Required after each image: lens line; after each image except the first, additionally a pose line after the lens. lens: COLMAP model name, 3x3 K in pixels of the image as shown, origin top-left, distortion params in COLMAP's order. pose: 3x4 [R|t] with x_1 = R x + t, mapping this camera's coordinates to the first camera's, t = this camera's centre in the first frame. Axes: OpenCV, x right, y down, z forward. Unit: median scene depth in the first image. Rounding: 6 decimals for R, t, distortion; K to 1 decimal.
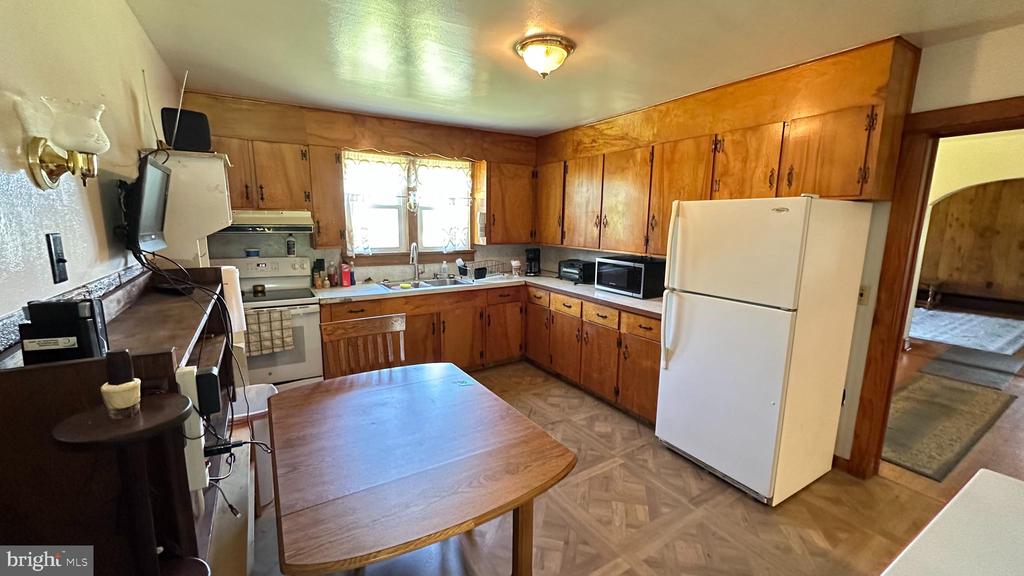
lens RADIAL K [[416.5, 0, 508.7], [0, 416.5, 290.4], [0, 0, 1]] dist [-0.004173, 0.001136]
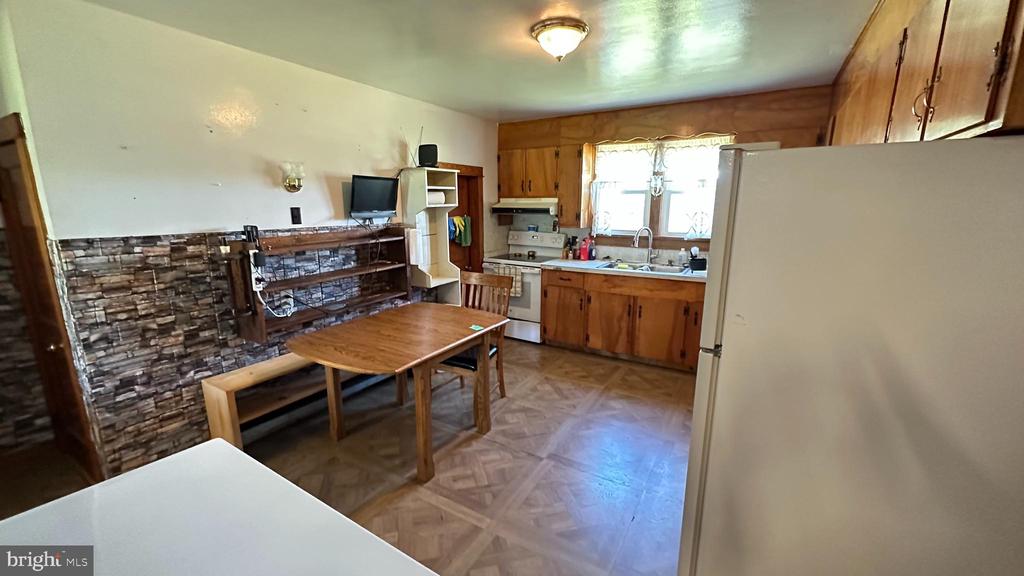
lens RADIAL K [[416.5, 0, 509.6], [0, 416.5, 291.6], [0, 0, 1]] dist [-0.004173, 0.001136]
pose [[0.436794, 0.174437, -0.882486, 0.647400], [-0.150512, 0.981361, 0.119484, -0.035187], [0.886880, 0.080635, 0.454908, 0.296815]]
